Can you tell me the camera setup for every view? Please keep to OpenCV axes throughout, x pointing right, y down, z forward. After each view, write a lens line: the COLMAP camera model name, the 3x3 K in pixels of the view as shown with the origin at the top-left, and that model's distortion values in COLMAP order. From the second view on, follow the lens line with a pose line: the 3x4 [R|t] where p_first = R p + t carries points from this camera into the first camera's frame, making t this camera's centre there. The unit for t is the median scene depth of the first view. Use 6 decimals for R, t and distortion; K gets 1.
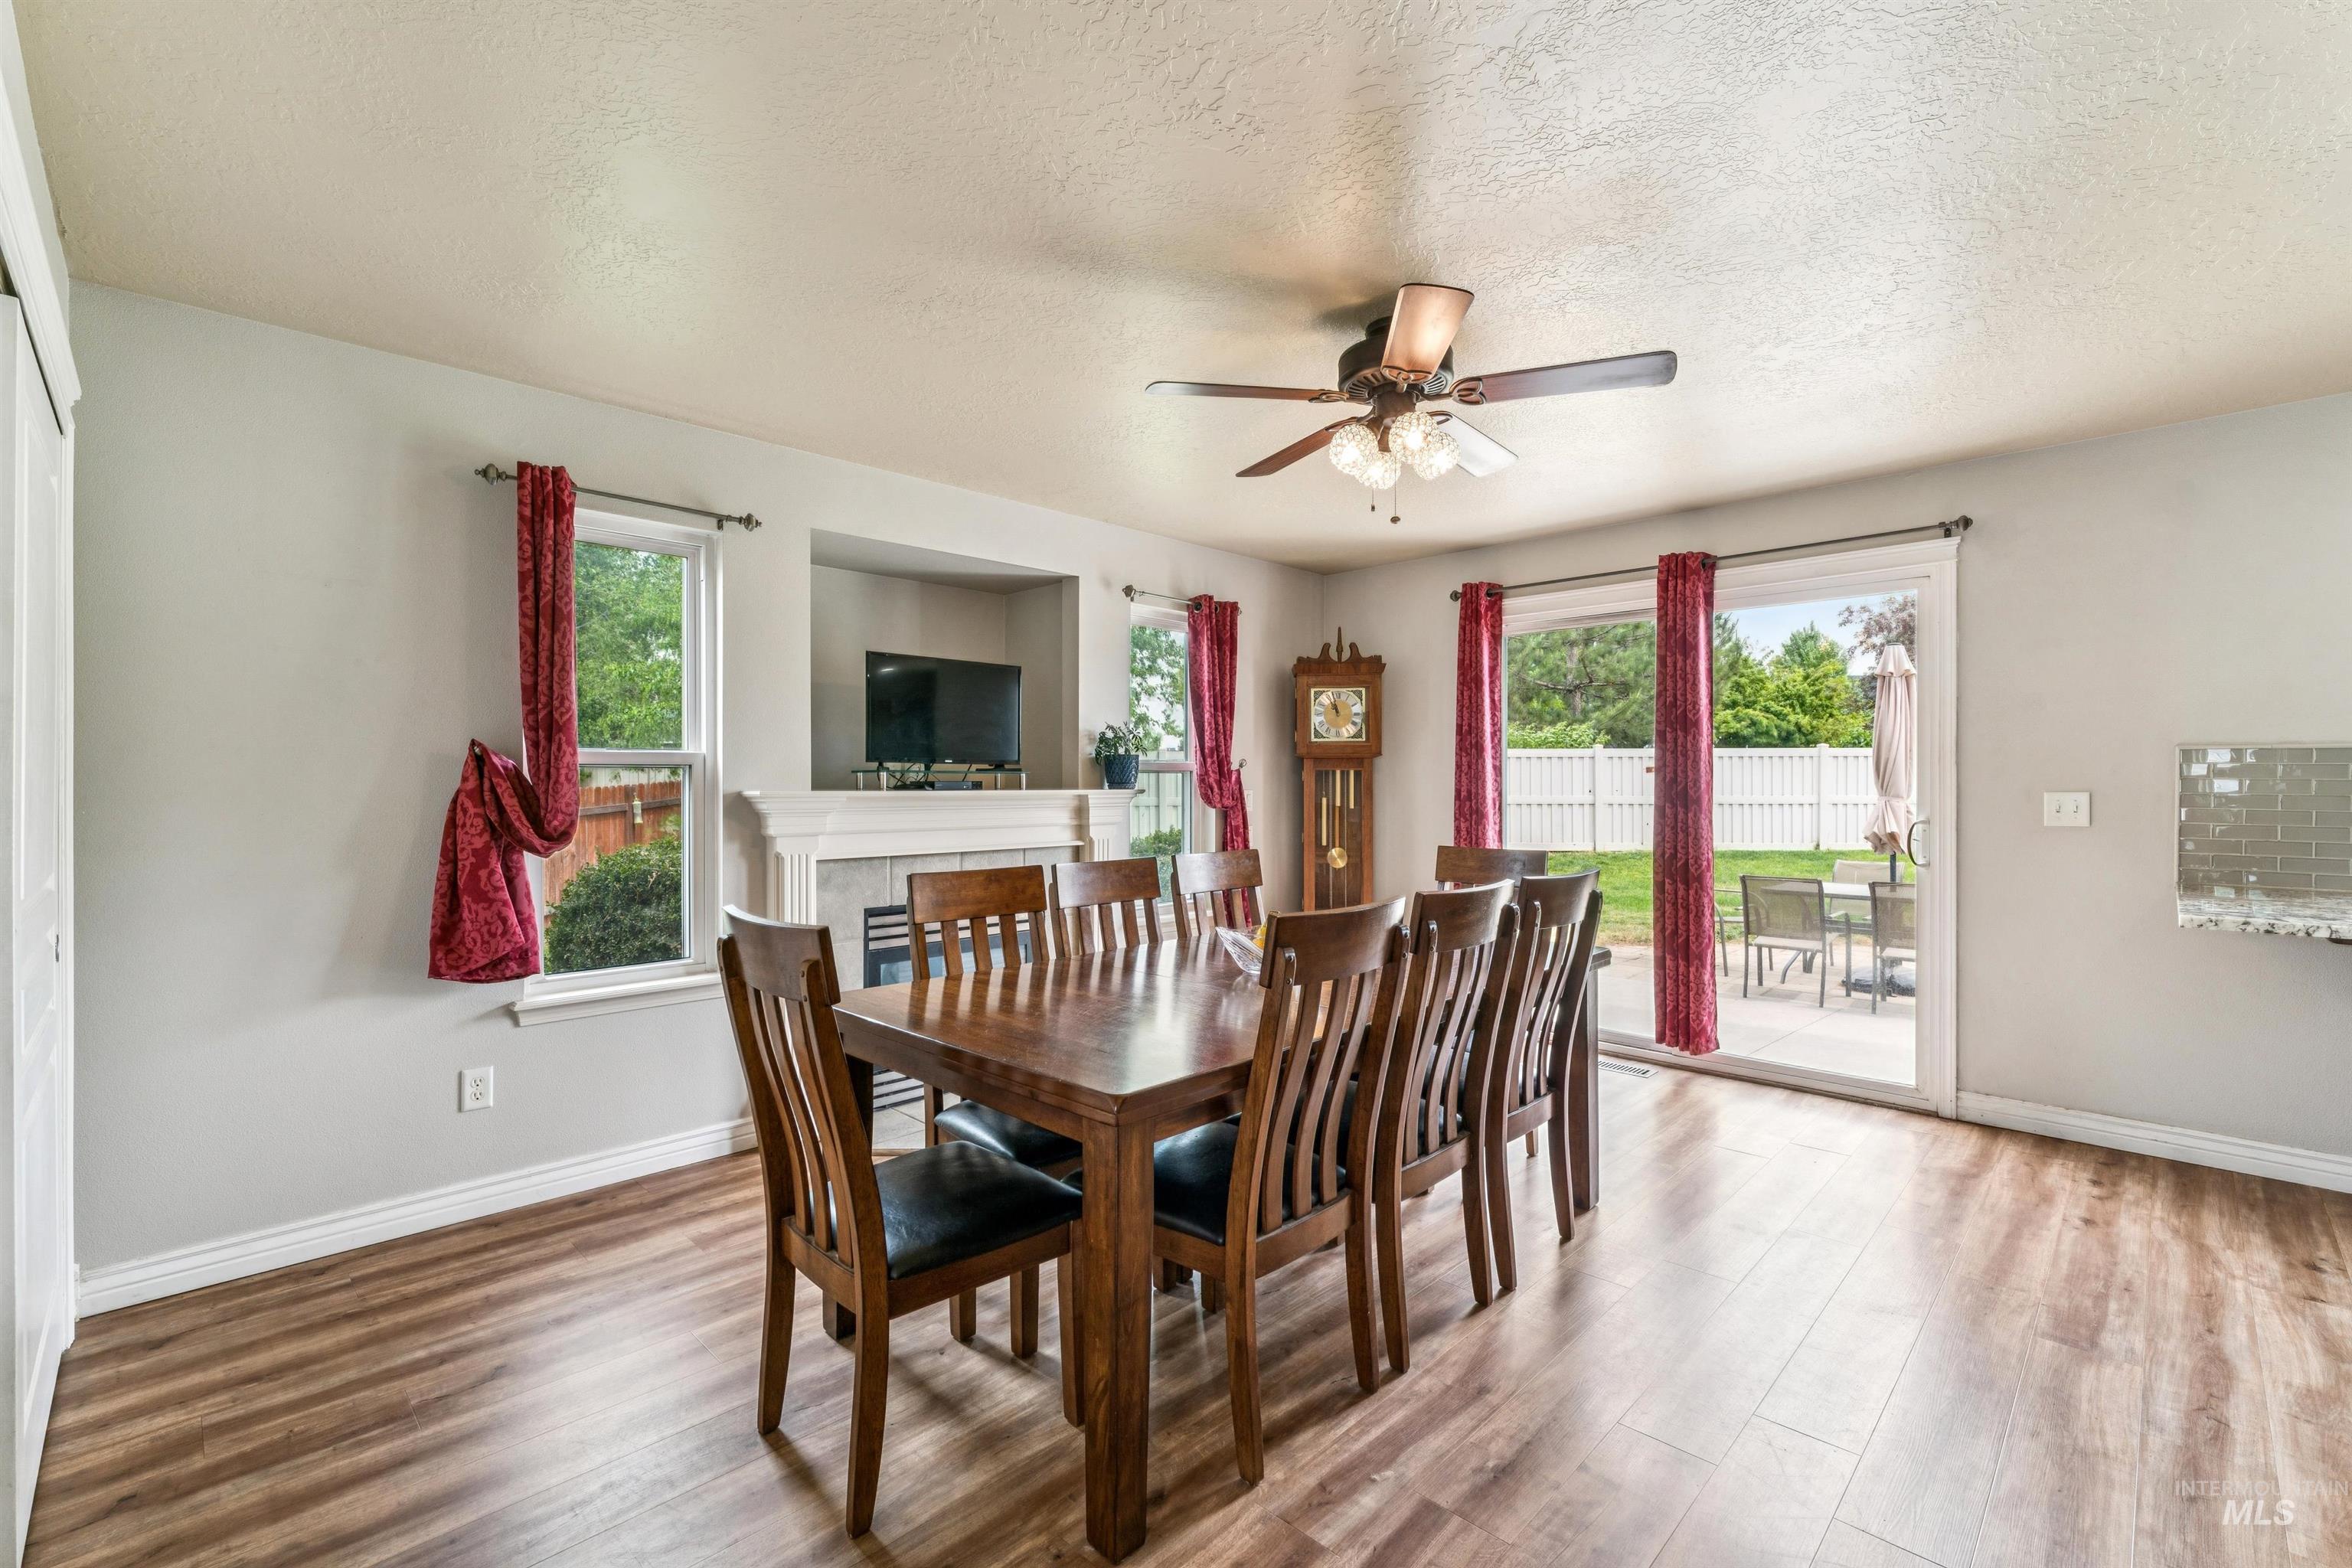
lens RADIAL K [[1019.7, 0, 1175.2], [0, 1019.7, 785.0], [0, 0, 1]] dist [-0.005106, 0.000620]
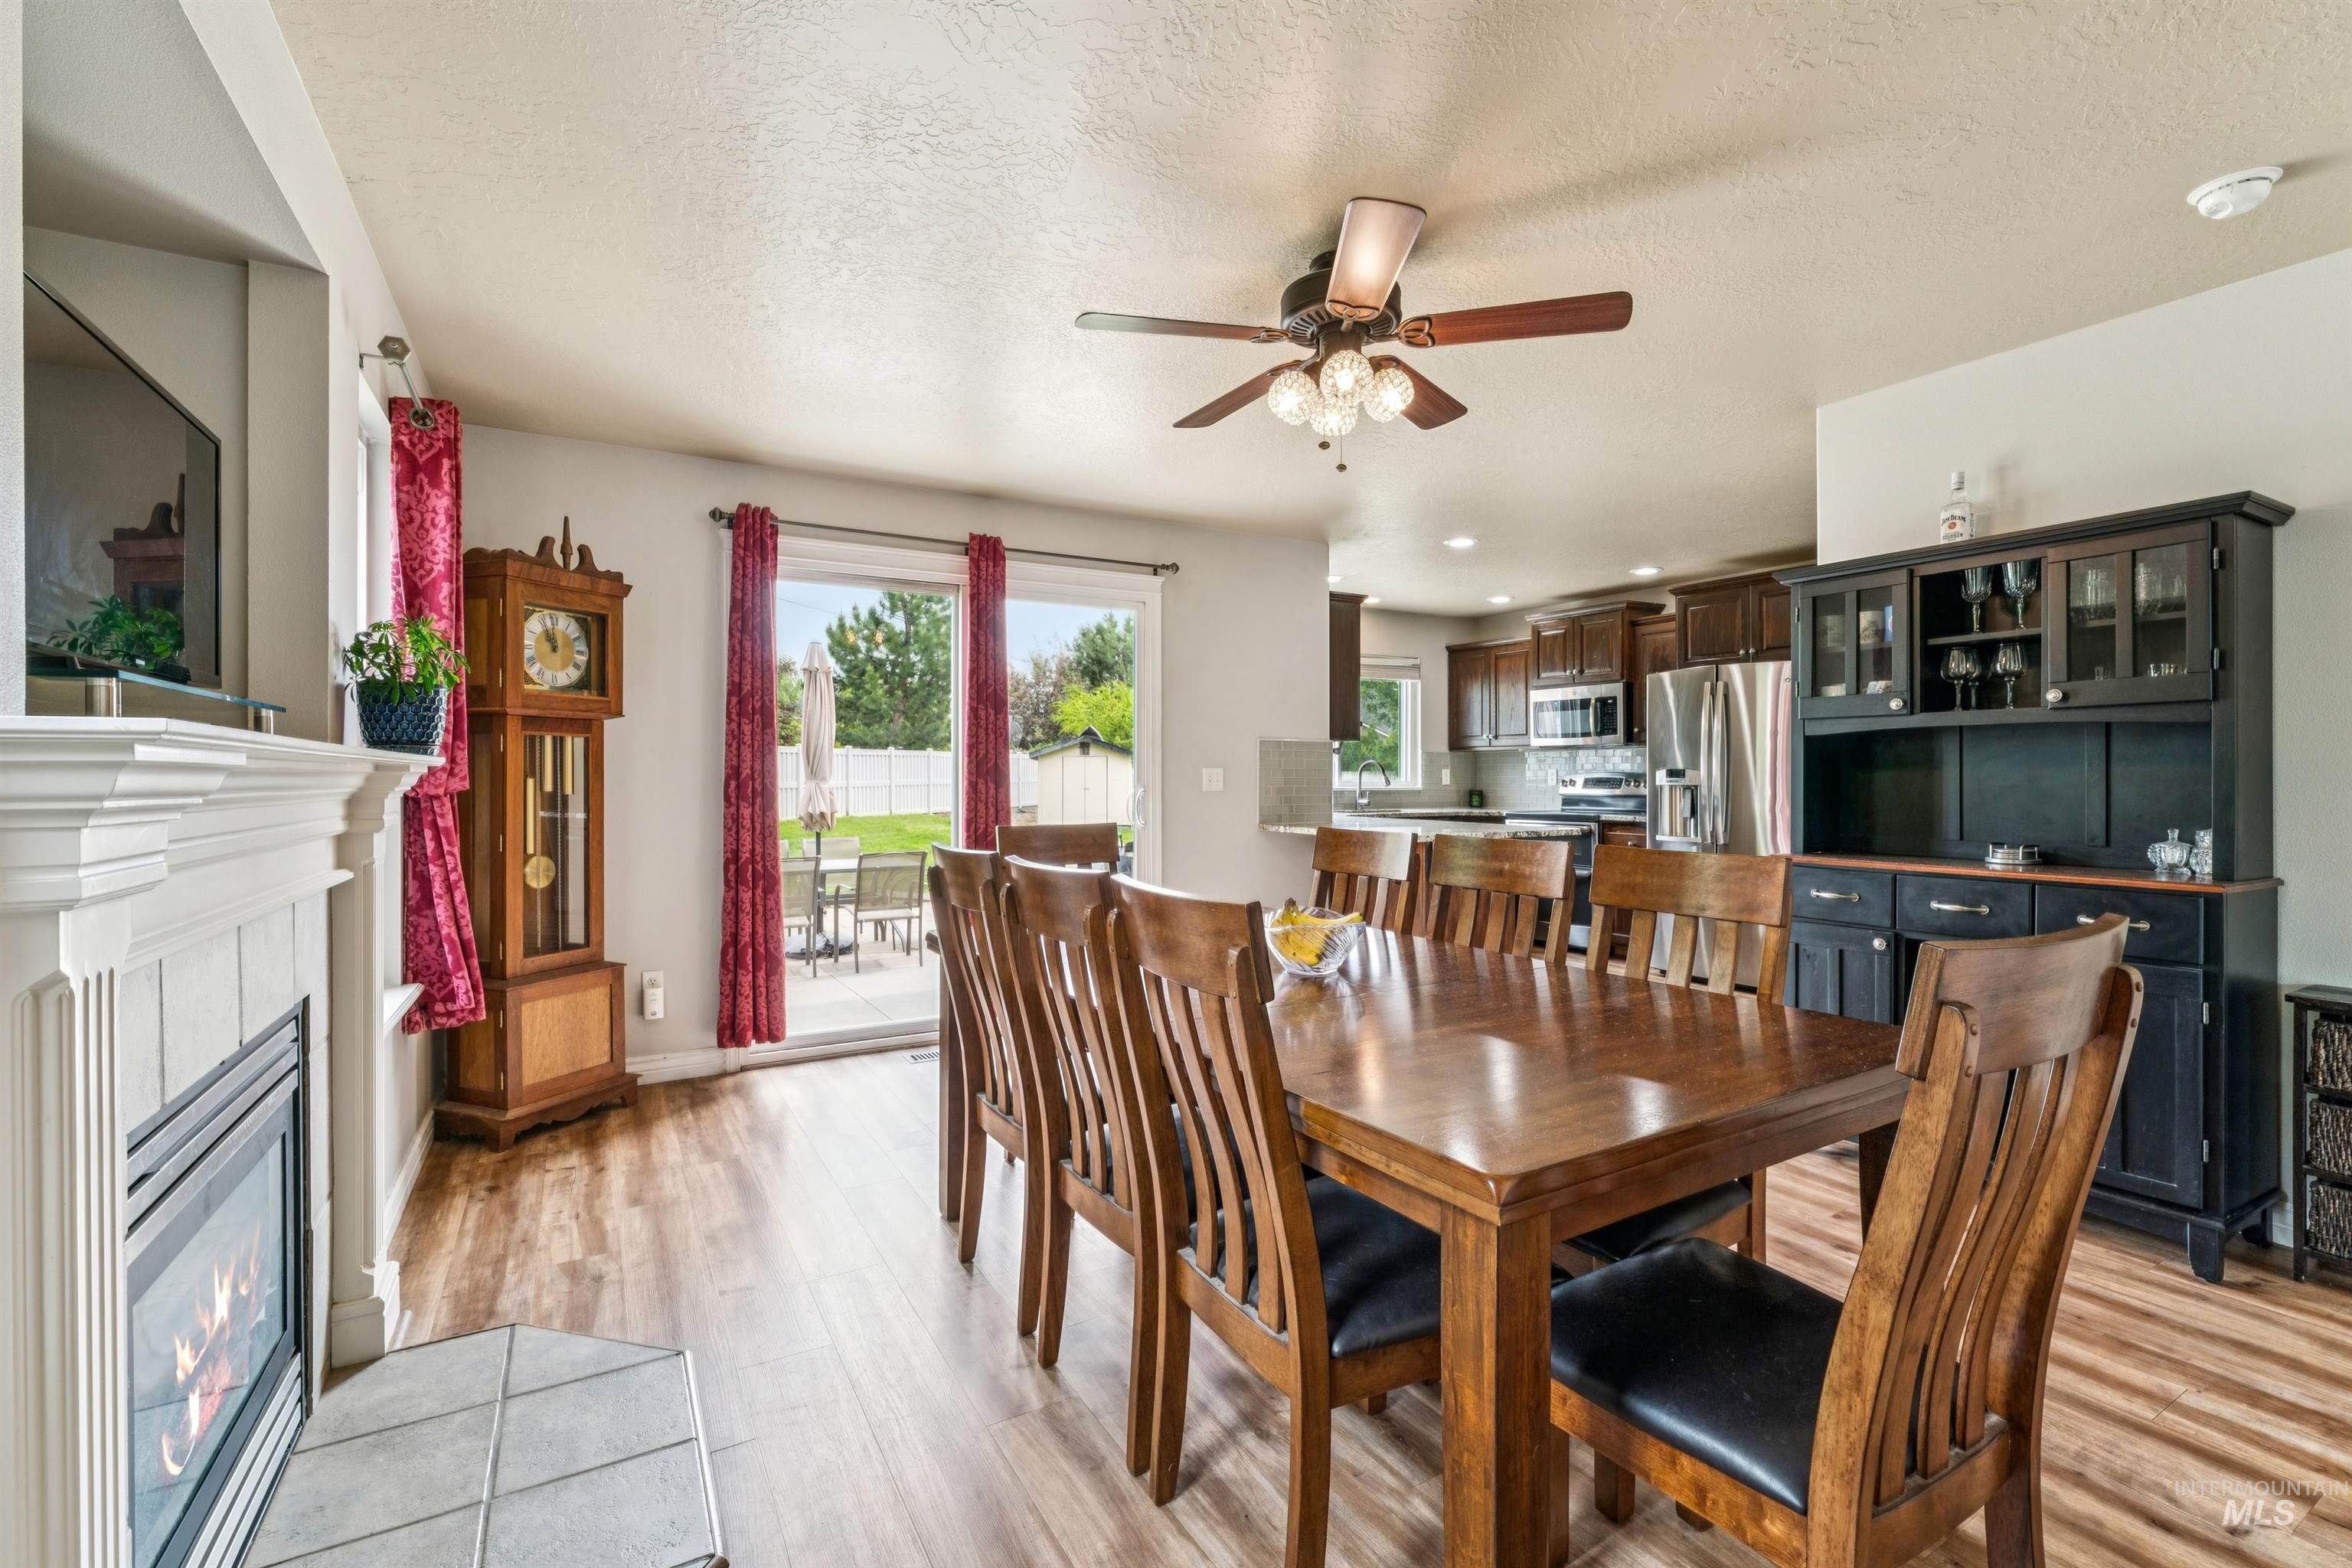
lens RADIAL K [[1019.7, 0, 1181.7], [0, 1019.7, 779.1], [0, 0, 1]] dist [-0.005106, 0.000620]
pose [[0.258196, -0.003147, 0.966087, -0.545863], [0.003726, 0.999990, 0.002262, 0.019783], [-0.966085, 0.003016, 0.258205, 0.668372]]
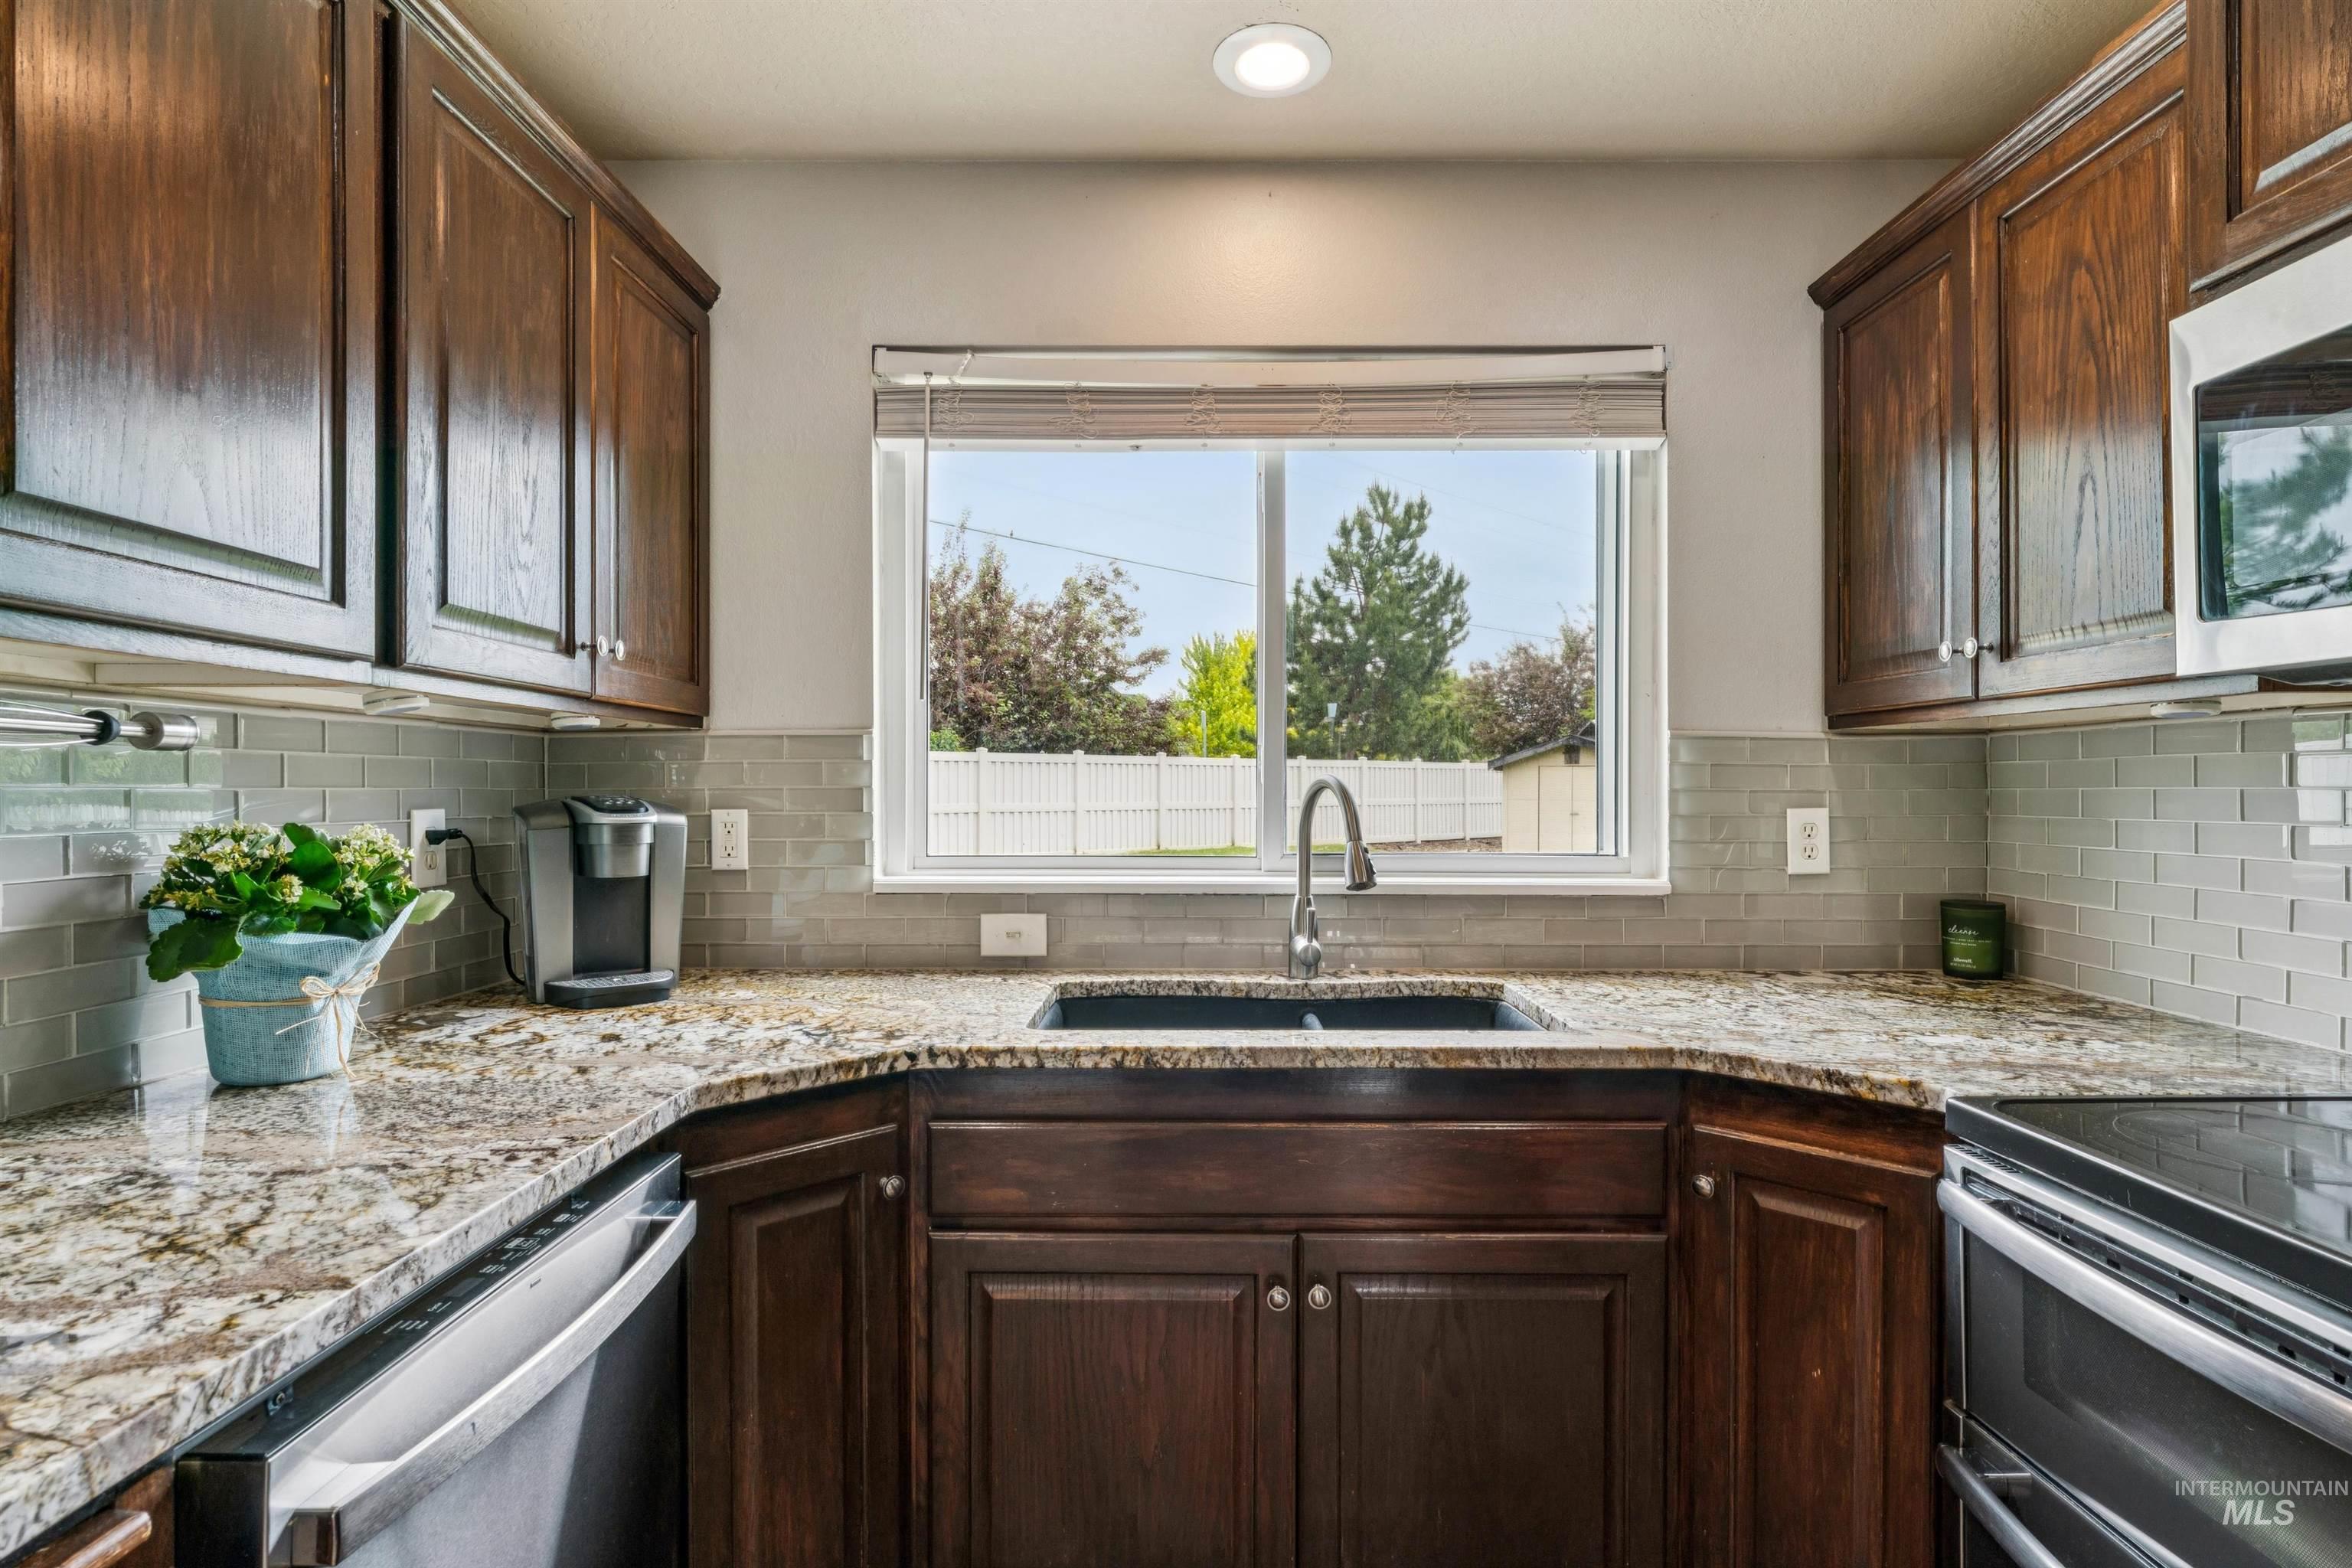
lens RADIAL K [[1150.2, 0, 1171.1], [0, 1150.2, 795.8], [0, 0, 1]] dist [-0.009348, 0.000056]
pose [[0.713735, -0.002338, 0.700412, 1.164082], [-0.000872, 0.999991, 0.004226, -0.003229], [-0.700416, -0.003627, 0.713726, 0.480296]]
